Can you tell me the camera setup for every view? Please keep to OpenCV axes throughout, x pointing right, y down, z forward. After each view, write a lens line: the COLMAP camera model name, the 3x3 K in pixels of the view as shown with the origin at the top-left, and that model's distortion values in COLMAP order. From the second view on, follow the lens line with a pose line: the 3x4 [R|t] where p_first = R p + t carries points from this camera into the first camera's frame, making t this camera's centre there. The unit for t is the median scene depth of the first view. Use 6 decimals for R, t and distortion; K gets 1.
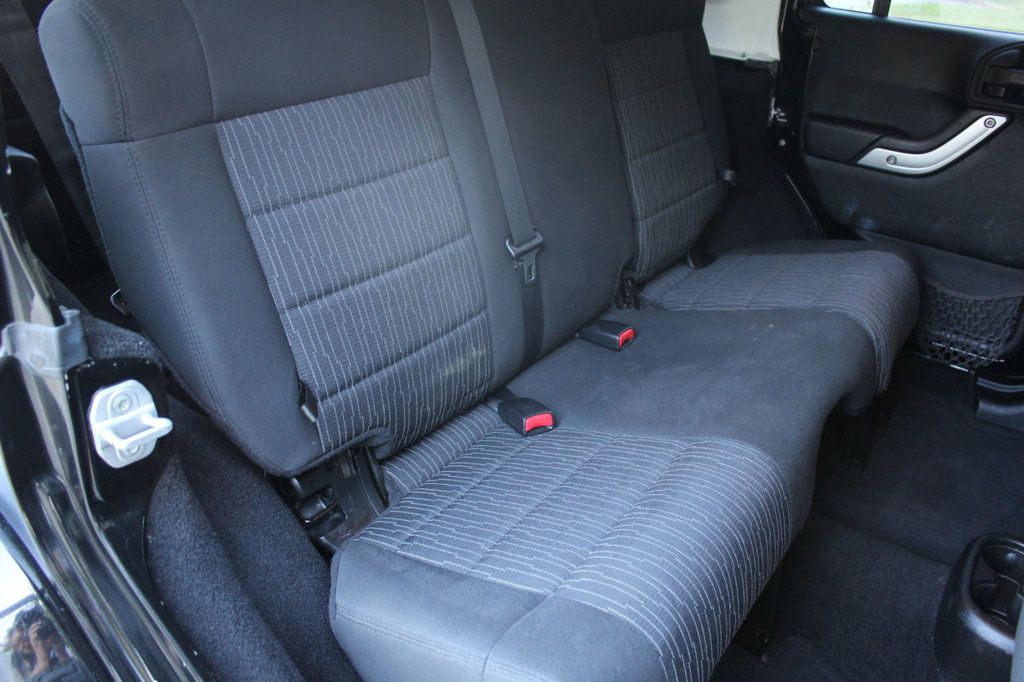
lens RADIAL K [[842.5, 0, 521.0], [0, 842.5, 346.8], [0, 0, 1]] dist [-0.167002, 0.143333]
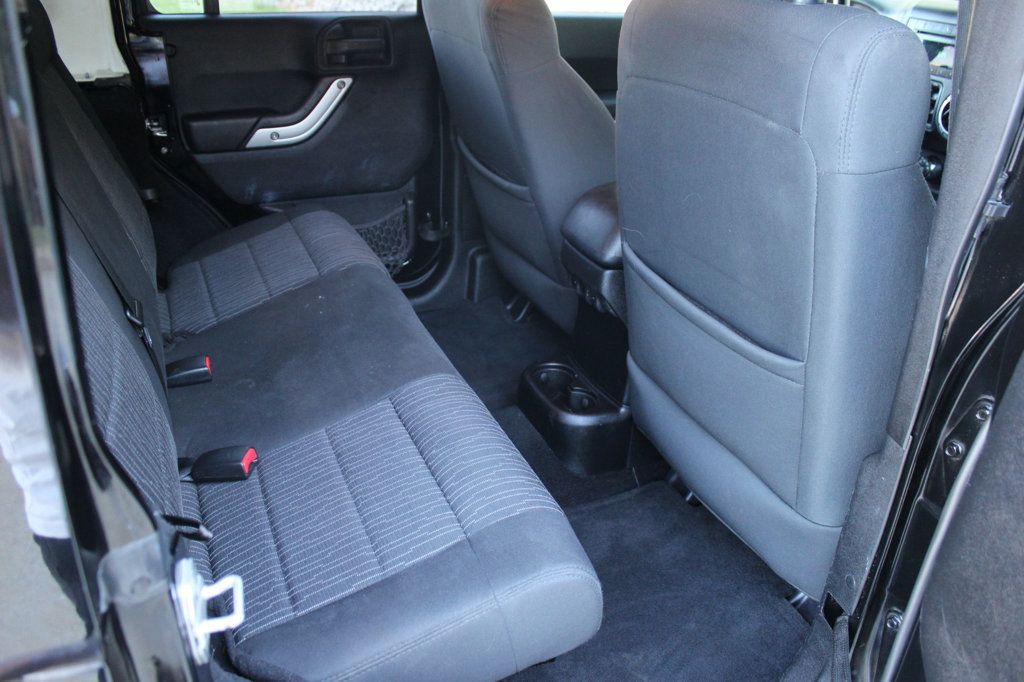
lens RADIAL K [[842.5, 0, 521.0], [0, 842.5, 346.8], [0, 0, 1]] dist [-0.167002, 0.143333]
pose [[0.533053, -0.414319, 0.737695, -0.366813], [0.395624, 0.892763, 0.215536, -0.089063], [-0.747888, 0.176958, 0.639805, 0.073394]]
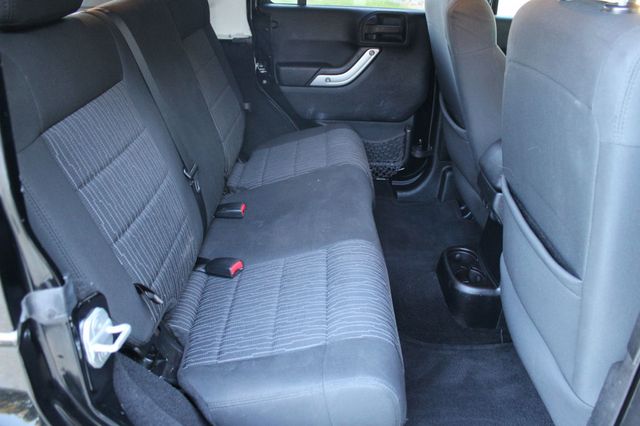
lens RADIAL K [[526.6, 0, 325.7], [0, 526.6, 216.6], [0, 0, 1]] dist [-0.167002, 0.143333]
pose [[0.827936, -0.284489, 0.483309, -0.238091], [0.279903, 0.956393, 0.083468, -0.035907], [-0.485979, 0.066173, 0.871462, -0.014287]]
